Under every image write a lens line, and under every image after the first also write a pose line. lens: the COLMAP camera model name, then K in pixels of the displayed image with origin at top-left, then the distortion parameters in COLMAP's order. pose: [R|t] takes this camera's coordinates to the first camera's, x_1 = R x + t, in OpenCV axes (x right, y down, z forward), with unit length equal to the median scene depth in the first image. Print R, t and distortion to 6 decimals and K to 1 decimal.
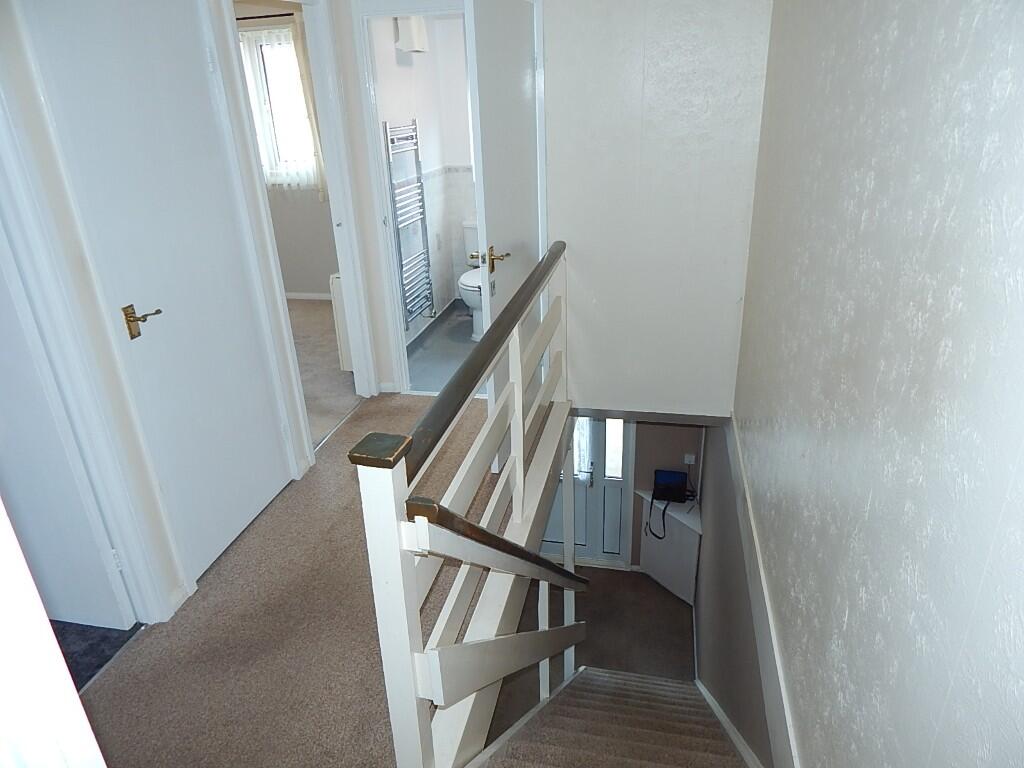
lens RADIAL K [[675.0, 0, 512.0], [0, 675.0, 384.0], [0, 0, 1]] dist [0.028748, 0.000454]
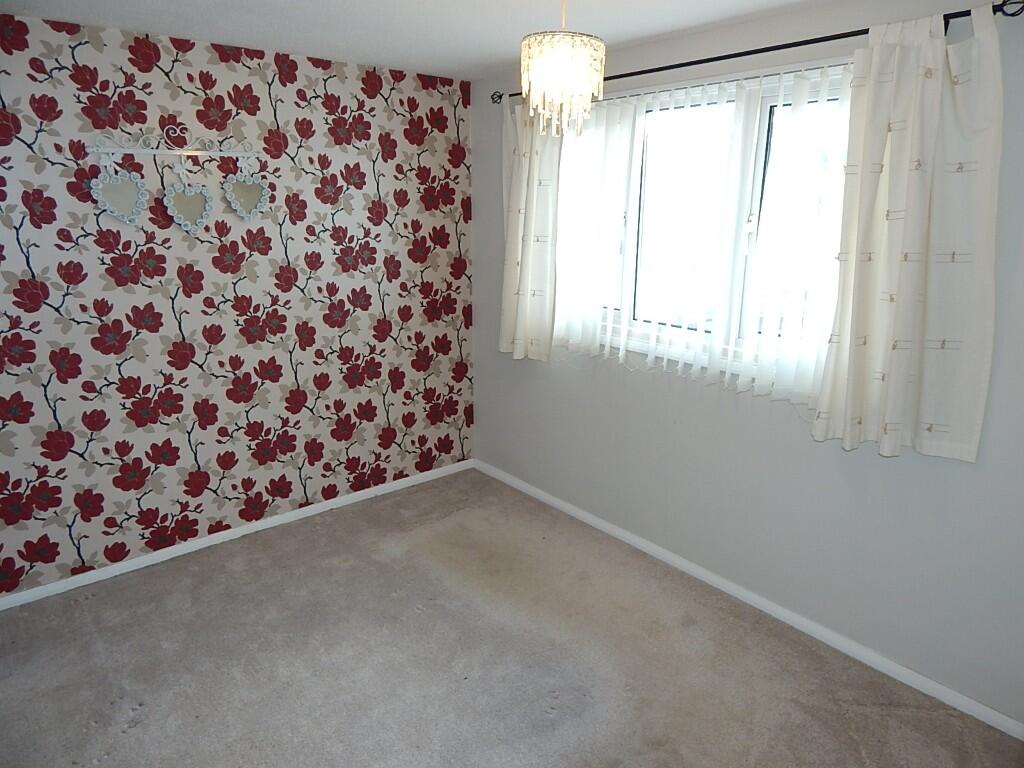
lens RADIAL K [[675.0, 0, 512.0], [0, 675.0, 384.0], [0, 0, 1]] dist [0.028748, 0.000454]
pose [[0.788871, 0.194926, -0.582826, -0.193843], [-0.273892, 0.960487, -0.049485, -0.234006], [0.550151, 0.198668, 0.811089, 0.544655]]
